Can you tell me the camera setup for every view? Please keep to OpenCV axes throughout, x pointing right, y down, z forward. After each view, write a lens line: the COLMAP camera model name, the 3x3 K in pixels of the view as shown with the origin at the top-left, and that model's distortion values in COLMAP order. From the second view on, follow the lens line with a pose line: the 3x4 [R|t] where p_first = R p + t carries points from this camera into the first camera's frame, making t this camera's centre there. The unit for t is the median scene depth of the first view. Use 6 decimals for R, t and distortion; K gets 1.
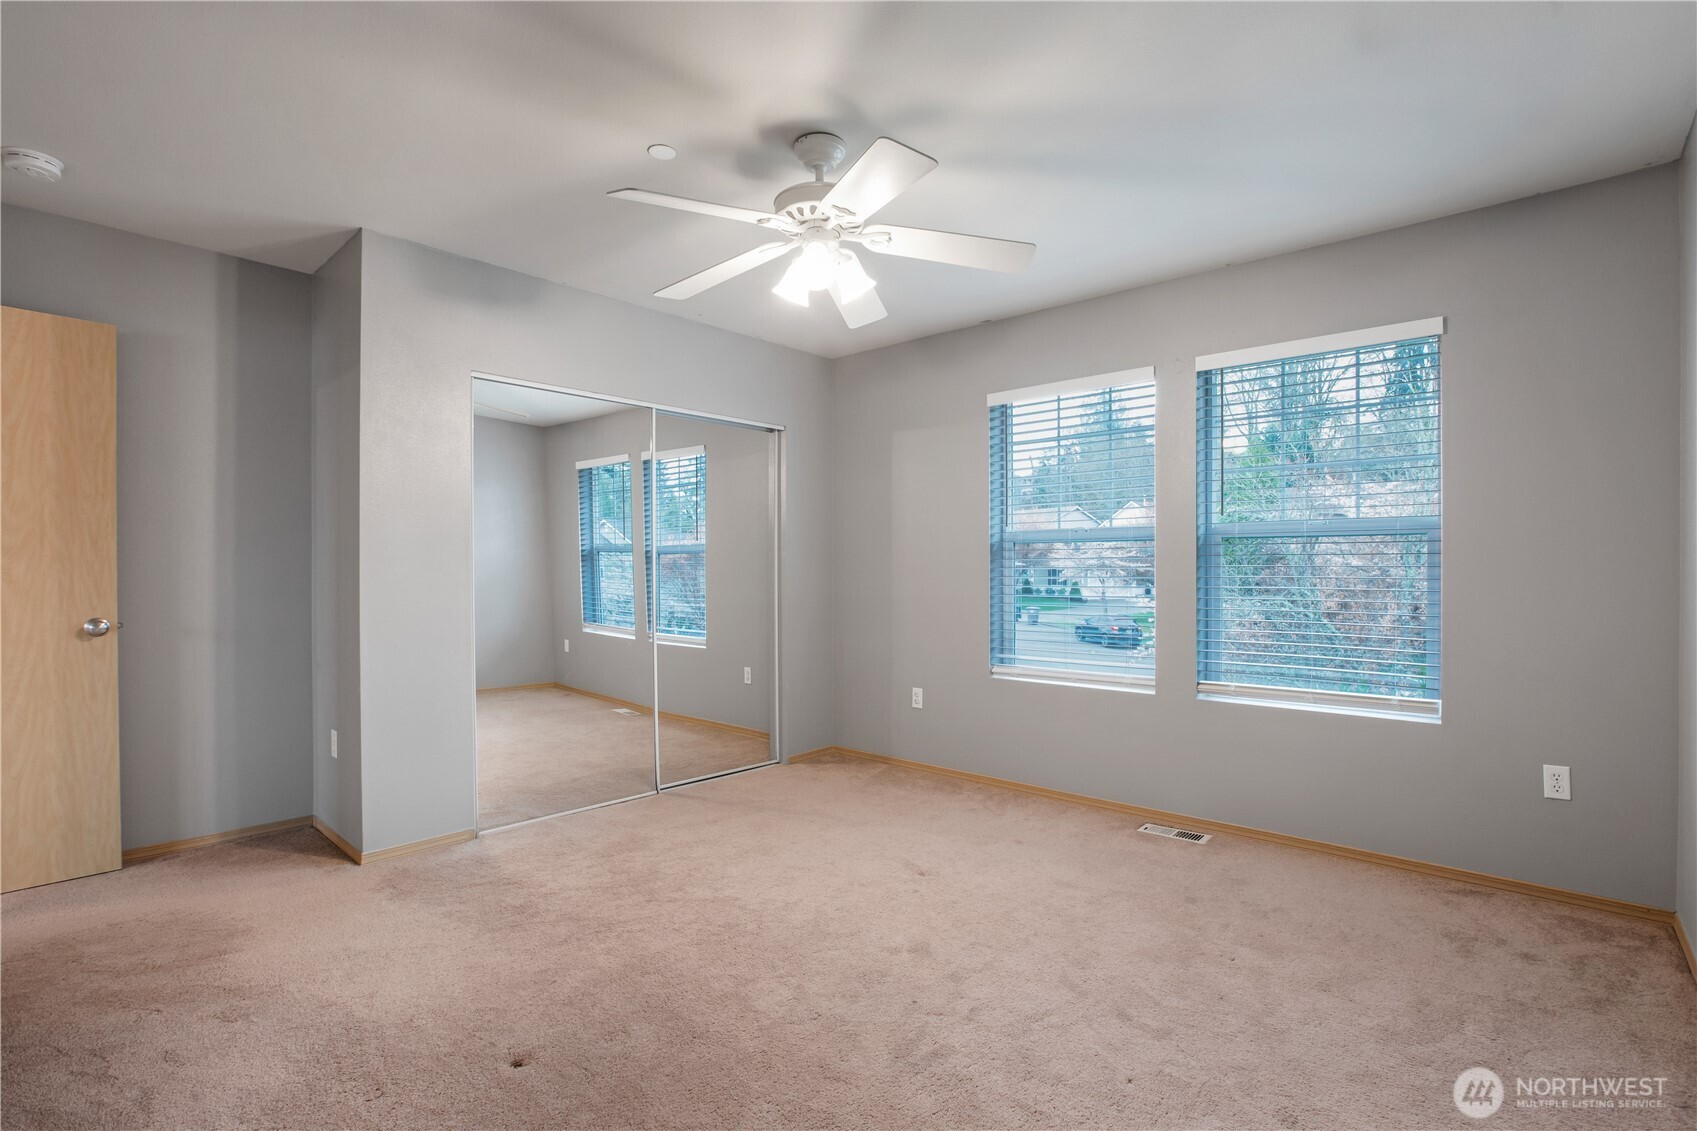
lens RADIAL K [[783.5, 0, 848.5], [0, 783.5, 565.5], [0, 0, 1]] dist [-0.038003, 0.000395]
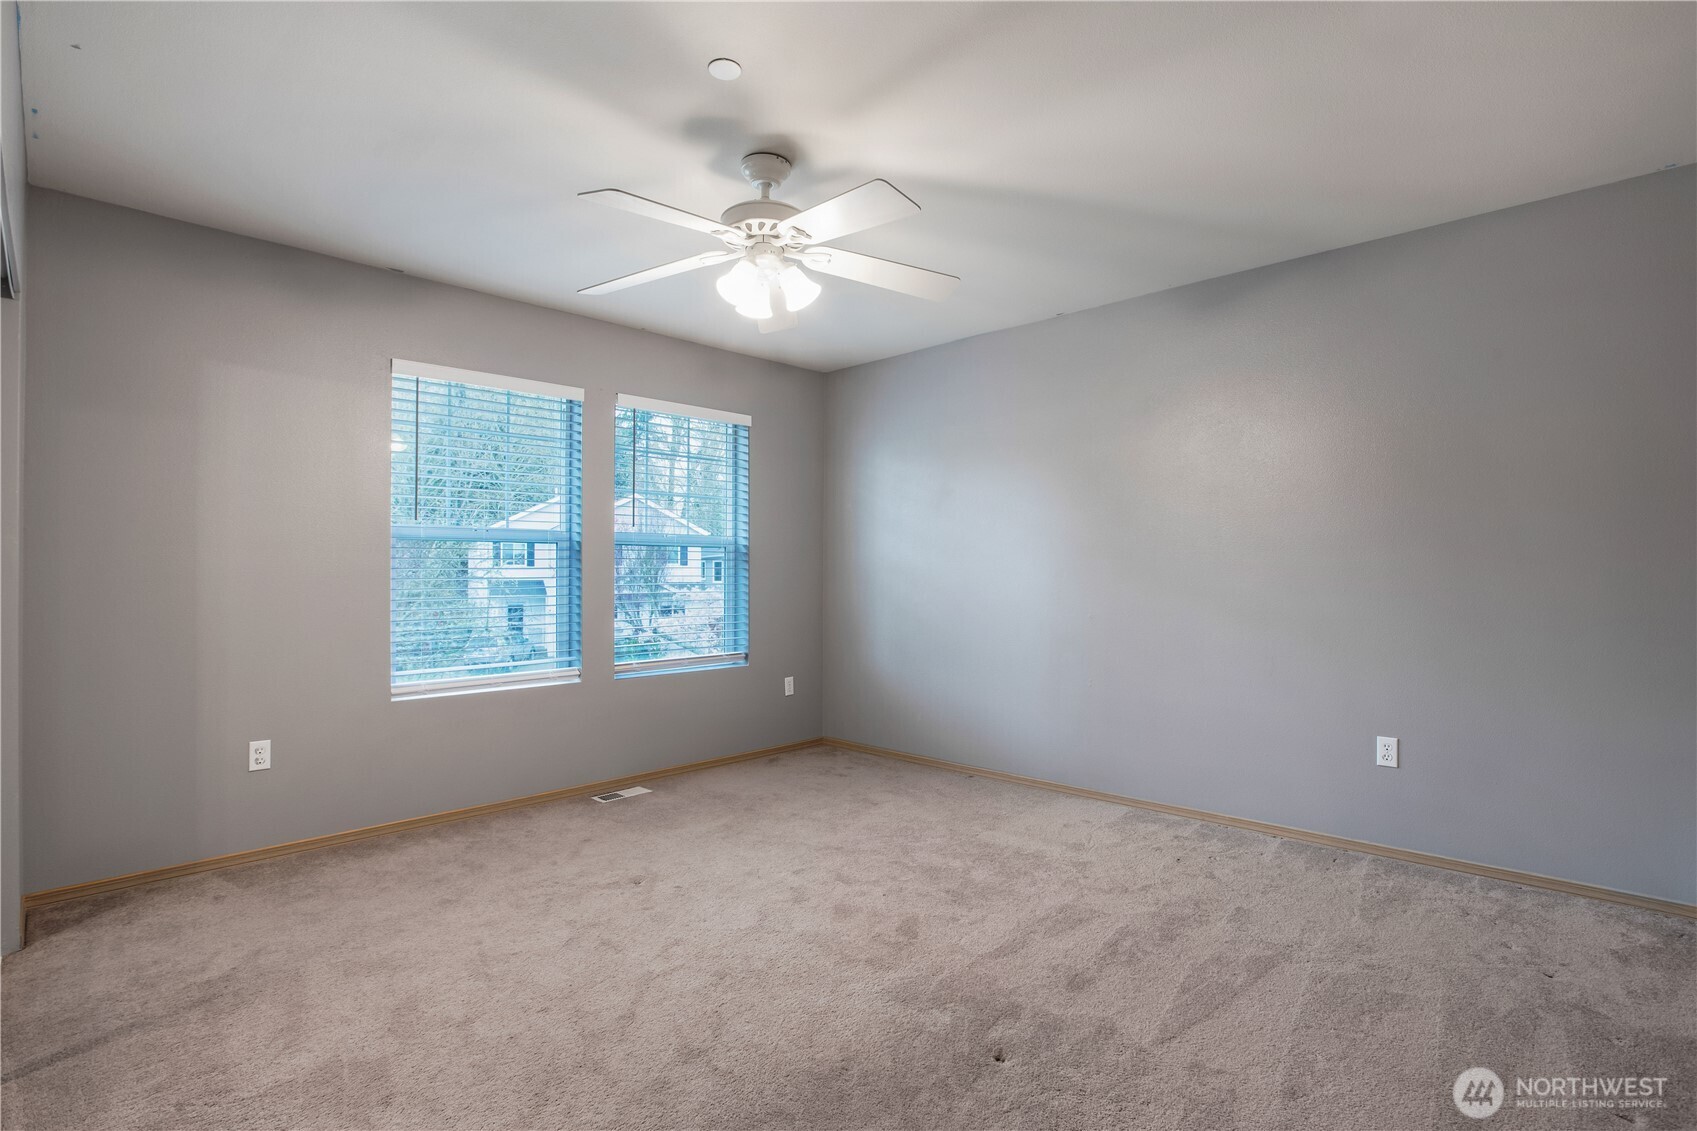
lens RADIAL K [[811.8, 0, 848.5], [0, 811.8, 565.5], [0, 0, 1]] dist [-0.038216, 0.001144]
pose [[0.030673, -0.001254, 0.999529, -0.867141], [-0.016117, 0.999869, 0.001749, -0.012032], [-0.999400, -0.016163, 0.030649, 0.668958]]
